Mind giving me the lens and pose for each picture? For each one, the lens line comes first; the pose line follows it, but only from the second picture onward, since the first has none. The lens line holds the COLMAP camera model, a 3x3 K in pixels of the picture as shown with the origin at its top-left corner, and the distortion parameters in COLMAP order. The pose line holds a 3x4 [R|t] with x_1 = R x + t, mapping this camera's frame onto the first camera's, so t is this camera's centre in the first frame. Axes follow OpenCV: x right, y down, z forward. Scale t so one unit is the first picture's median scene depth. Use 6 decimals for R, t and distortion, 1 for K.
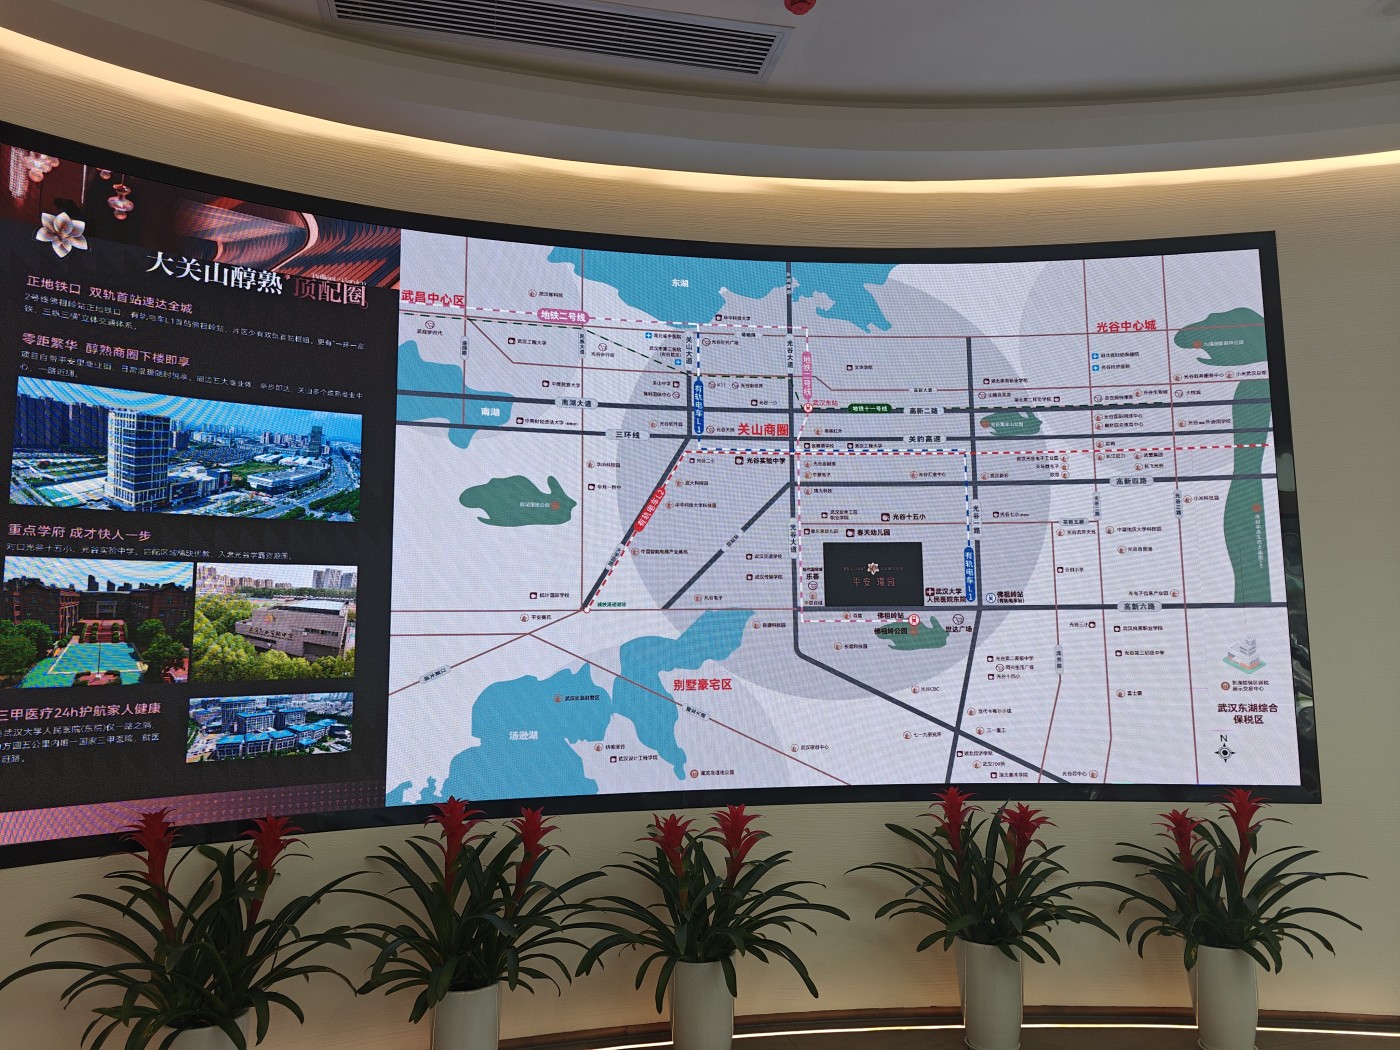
lens RADIAL K [[936.1, 0, 697.4], [0, 936.1, 511.8], [0, 0, 1]] dist [-0.009400, -0.005536]
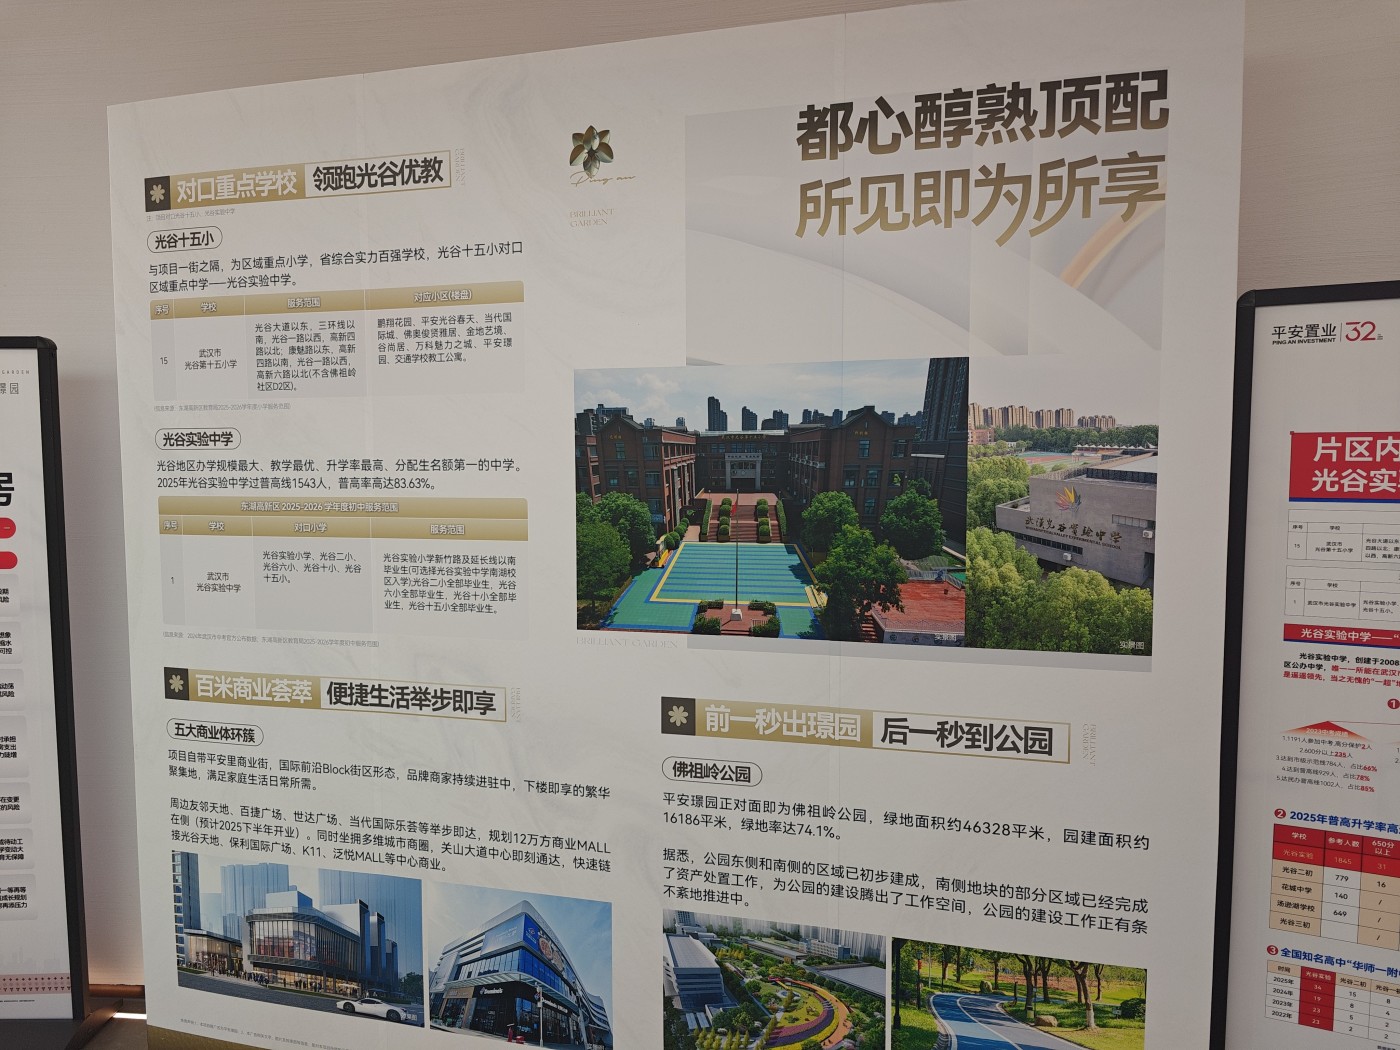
lens RADIAL K [[936.1, 0, 697.7], [0, 936.1, 520.0], [0, 0, 1]] dist [-0.009400, -0.005536]
pose [[0.767109, 0.016515, -0.641304, -0.351373], [0.056237, 0.994089, 0.092870, 0.084093], [0.639047, -0.107306, 0.761646, 0.624890]]
